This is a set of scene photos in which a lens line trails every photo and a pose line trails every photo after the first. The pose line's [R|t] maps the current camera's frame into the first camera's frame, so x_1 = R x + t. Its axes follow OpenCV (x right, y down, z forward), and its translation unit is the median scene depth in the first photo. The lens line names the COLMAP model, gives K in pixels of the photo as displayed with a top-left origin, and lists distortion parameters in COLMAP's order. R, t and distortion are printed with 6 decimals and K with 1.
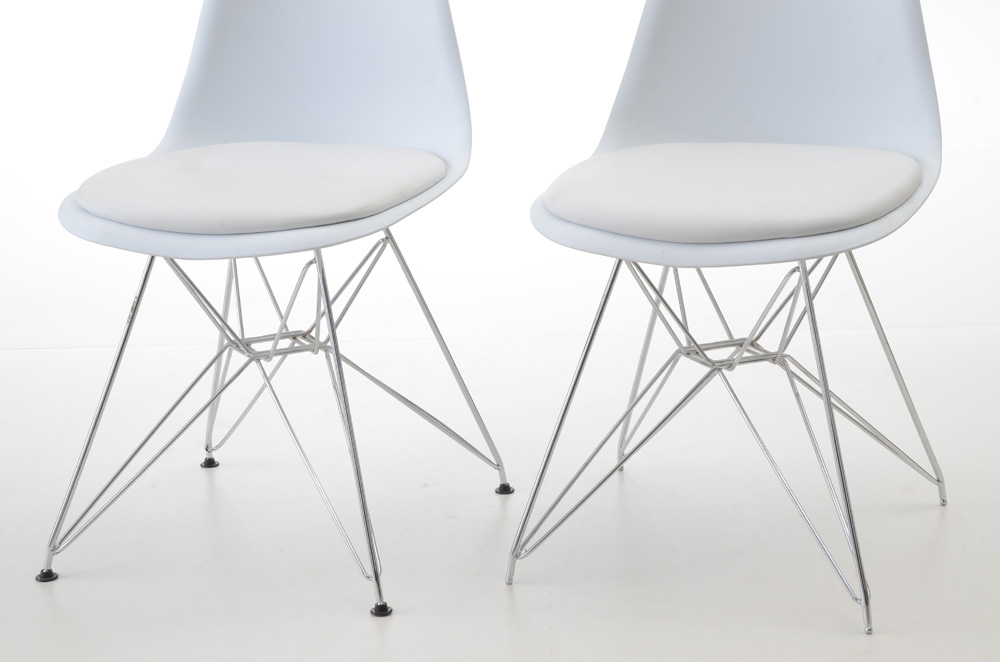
lens RADIAL K [[2180.8, 0, 500.0], [0, 2180.8, 331.0], [0, 0, 1]] dist [0.466815, 0.041265]
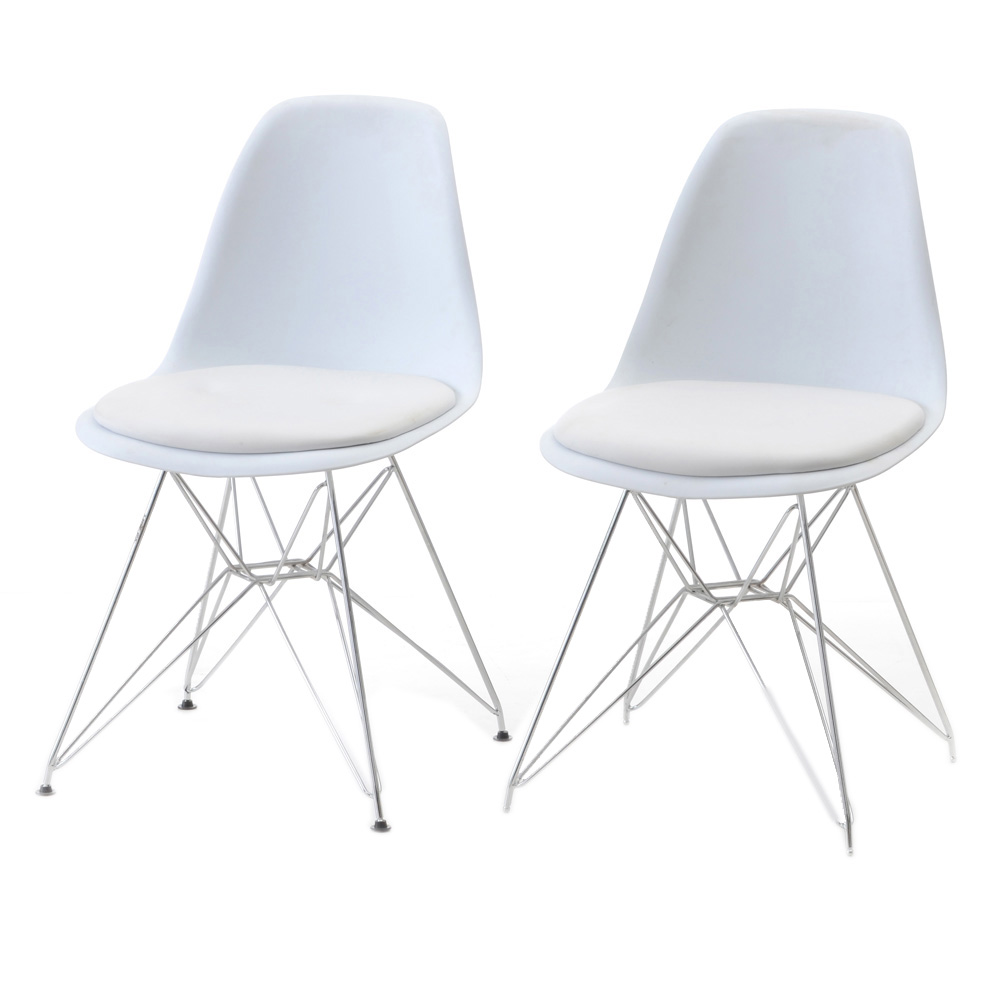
lens RADIAL K [[2819.3, 0, 500.0], [0, 2819.3, 500.0], [0, 0, 1]] dist [0.327597, 0.082064]
pose [[0.999419, 0.034076, 0.000664, -0.004044], [-0.034020, 0.998576, -0.041094, 0.024157], [-0.002064, 0.041048, 0.999155, -0.279011]]
